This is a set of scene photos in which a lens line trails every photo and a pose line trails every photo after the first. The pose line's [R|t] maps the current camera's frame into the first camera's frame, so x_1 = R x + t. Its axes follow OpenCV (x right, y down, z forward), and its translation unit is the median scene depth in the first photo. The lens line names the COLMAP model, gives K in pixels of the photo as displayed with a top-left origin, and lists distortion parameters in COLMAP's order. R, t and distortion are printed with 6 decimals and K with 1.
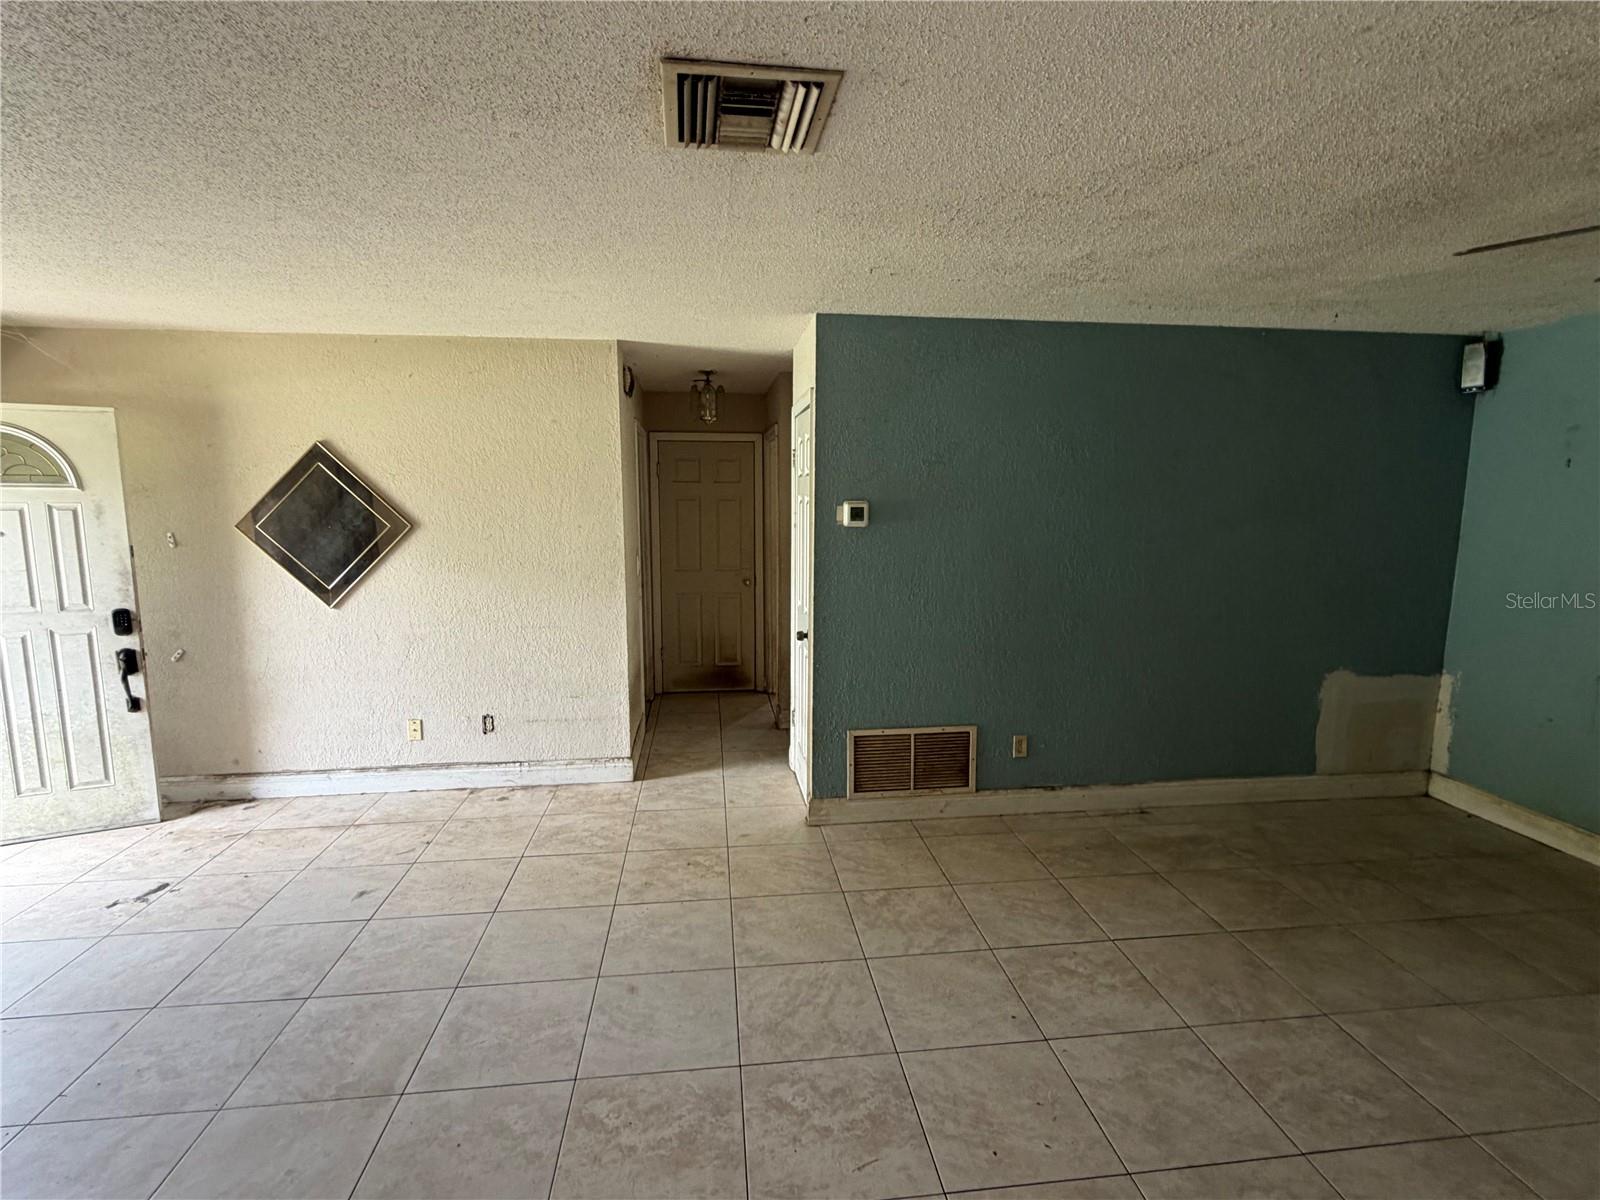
lens RADIAL K [[766.9, 0, 802.9], [0, 766.9, 599.4], [0, 0, 1]] dist [-0.002987, 0.000488]
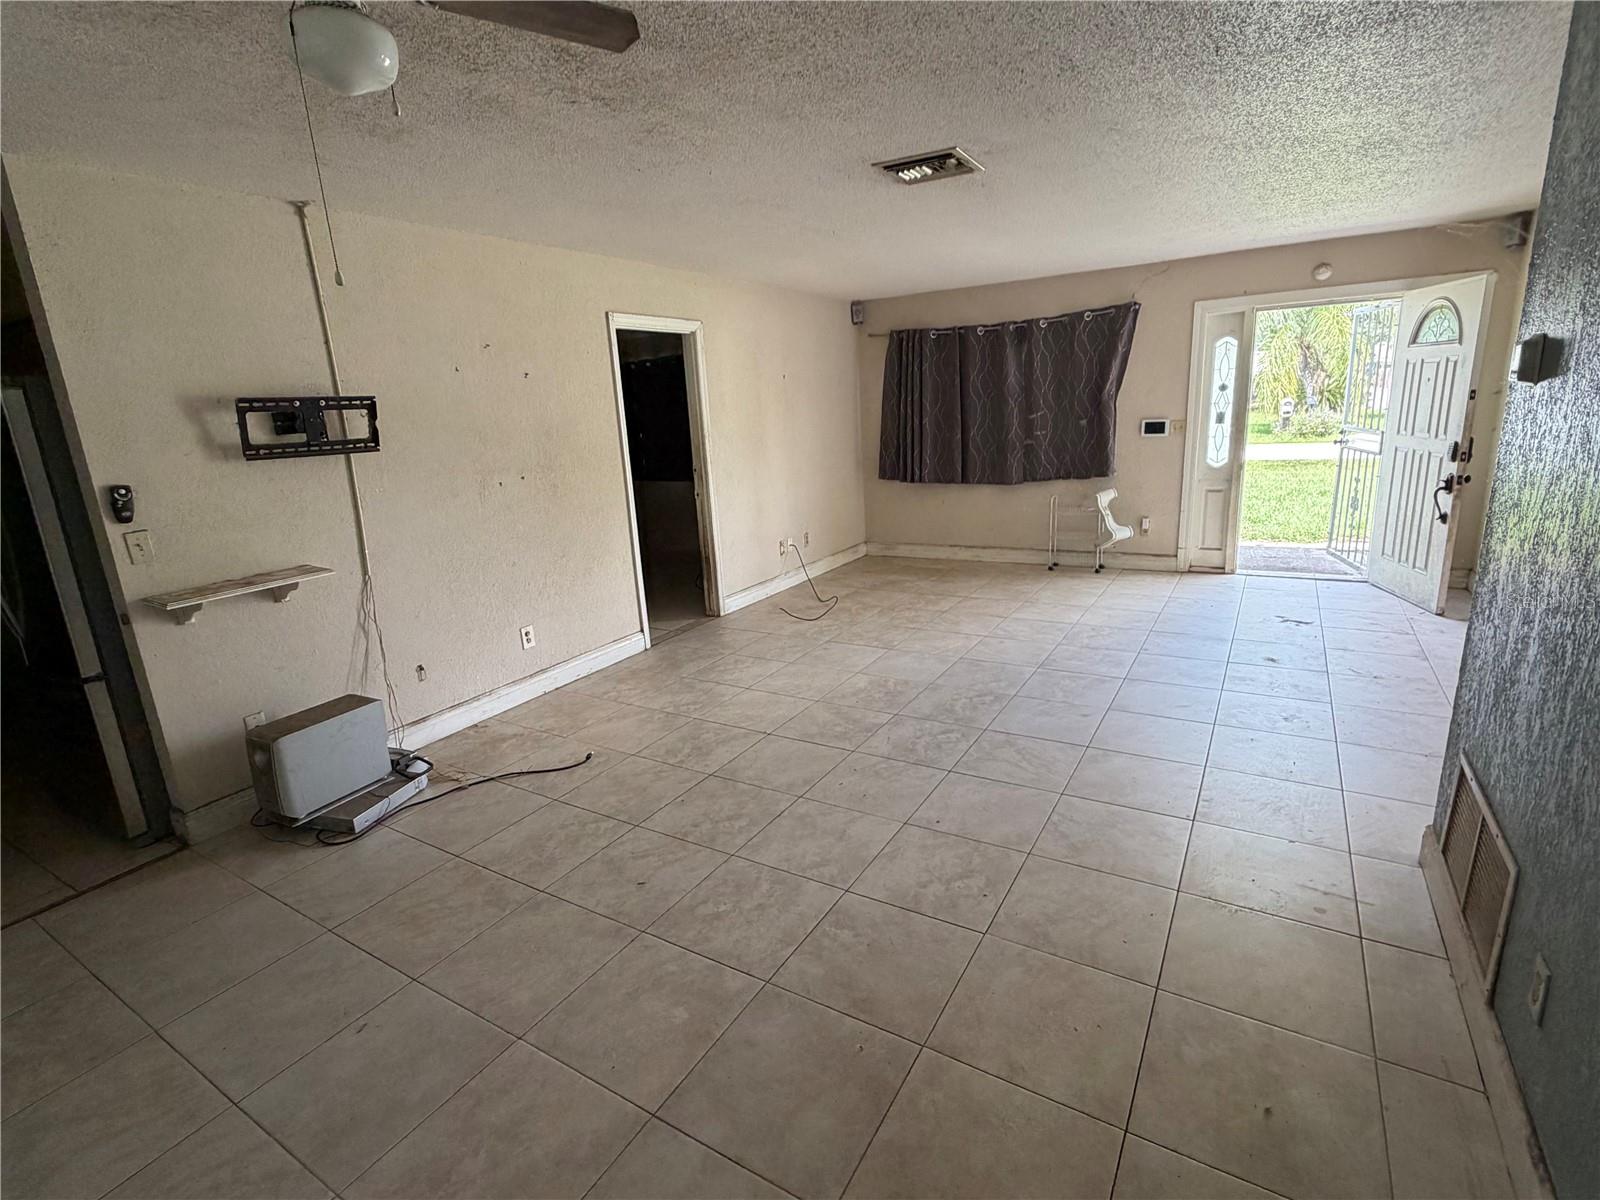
lens RADIAL K [[766.9, 0, 800.3], [0, 766.9, 599.8], [0, 0, 1]] dist [-0.002987, 0.000488]
pose [[-0.620893, 0.230461, -0.749252, 0.962688], [-0.045789, 0.943512, 0.328158, -0.127745], [0.782557, 0.238059, -0.575268, 1.131116]]
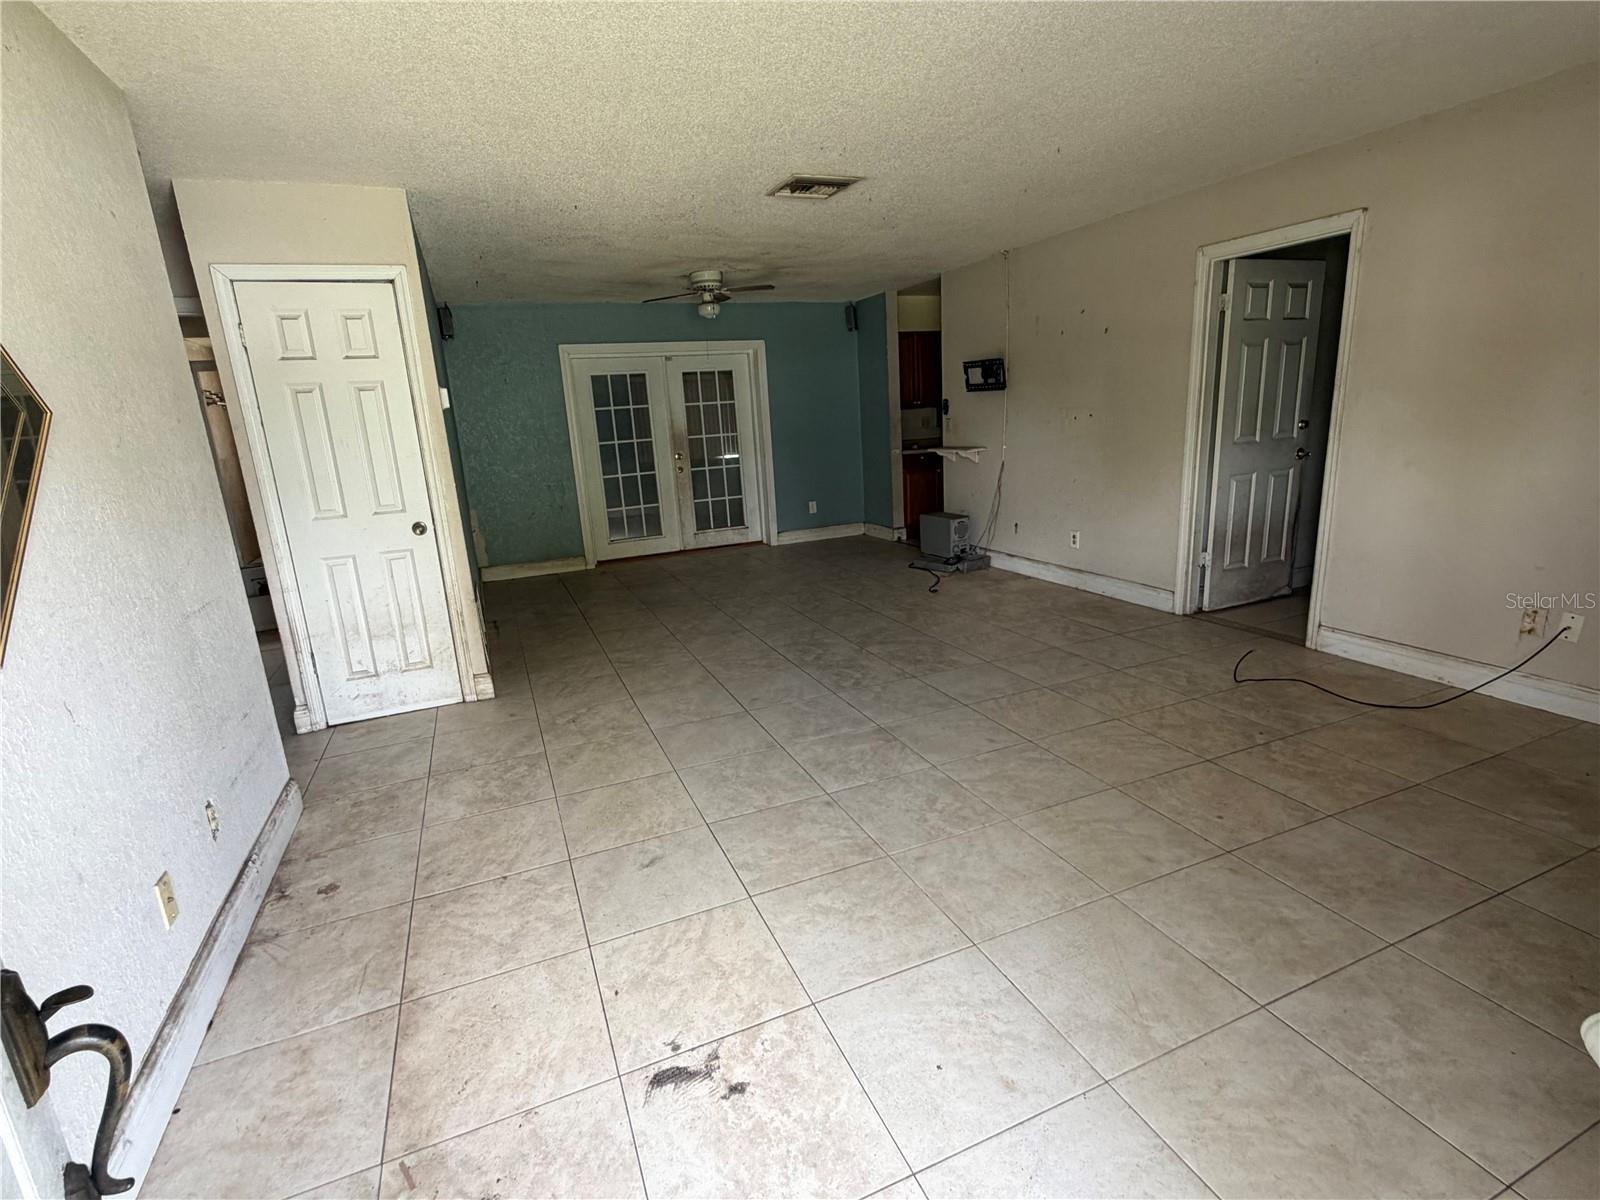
lens RADIAL K [[766.9, 0, 800.9], [0, 766.9, 599.9], [0, 0, 1]] dist [-0.002987, 0.000488]
pose [[-0.272942, -0.218039, 0.936996, -1.337432], [0.181995, 0.944688, 0.272843, -0.056676], [-0.944659, 0.244999, -0.218163, 0.990815]]
